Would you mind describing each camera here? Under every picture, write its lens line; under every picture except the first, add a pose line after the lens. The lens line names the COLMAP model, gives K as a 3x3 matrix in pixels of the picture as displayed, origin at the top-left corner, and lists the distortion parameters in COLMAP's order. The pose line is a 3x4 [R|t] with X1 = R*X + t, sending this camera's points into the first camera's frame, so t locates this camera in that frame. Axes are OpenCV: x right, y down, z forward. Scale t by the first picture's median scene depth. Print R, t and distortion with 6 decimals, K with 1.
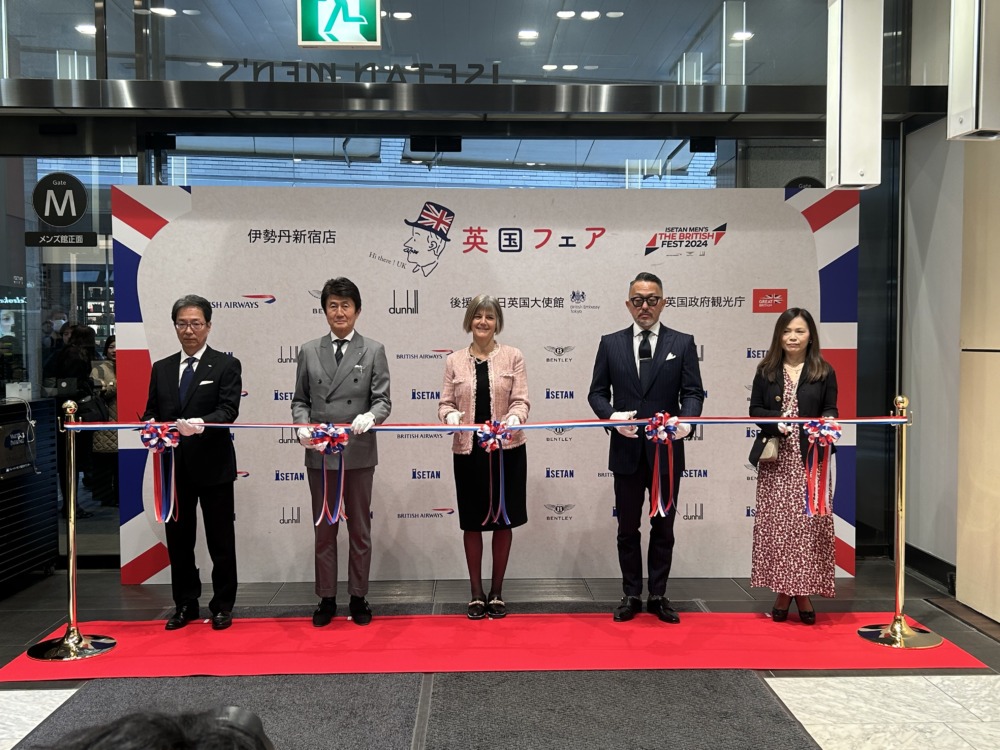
lens RADIAL K [[1045.0, 0, 518.1], [0, 1045.0, 376.0], [0, 0, 1]] dist [0.094808, -0.187671]
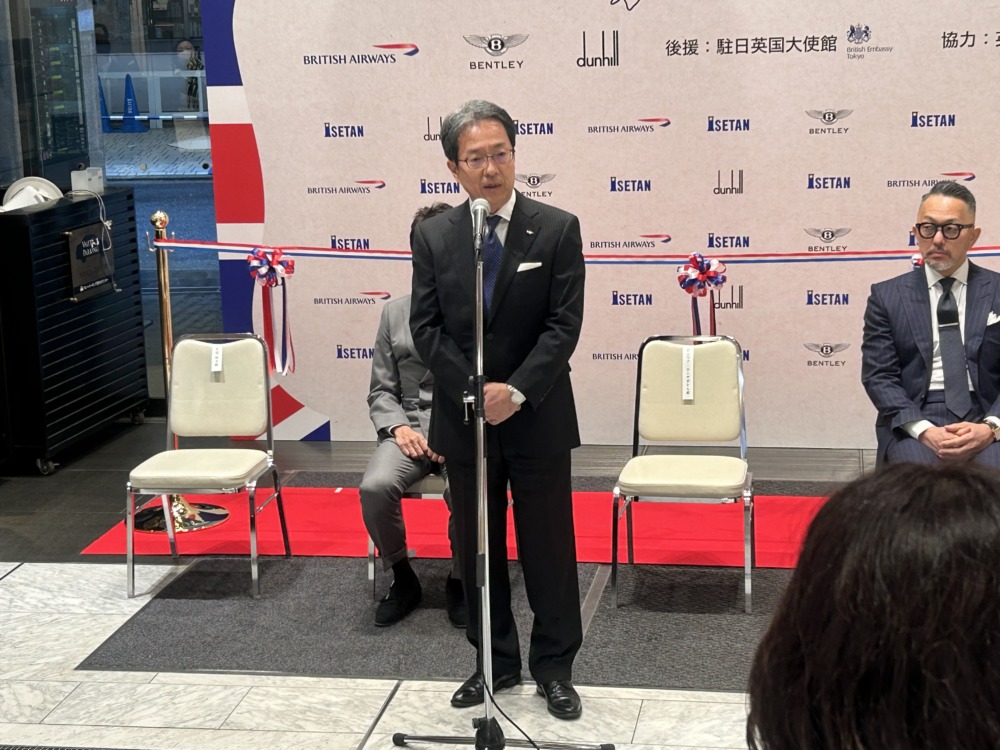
lens RADIAL K [[1919.0, 0, 500.0], [0, 1919.0, 375.0], [0, 0, 1]] dist [0.251244, -0.048351]
pose [[0.977580, 0.017416, -0.209842, 0.103218], [0.016642, 0.987065, 0.159455, -0.066468], [0.209904, -0.159372, 0.964645, -0.288490]]
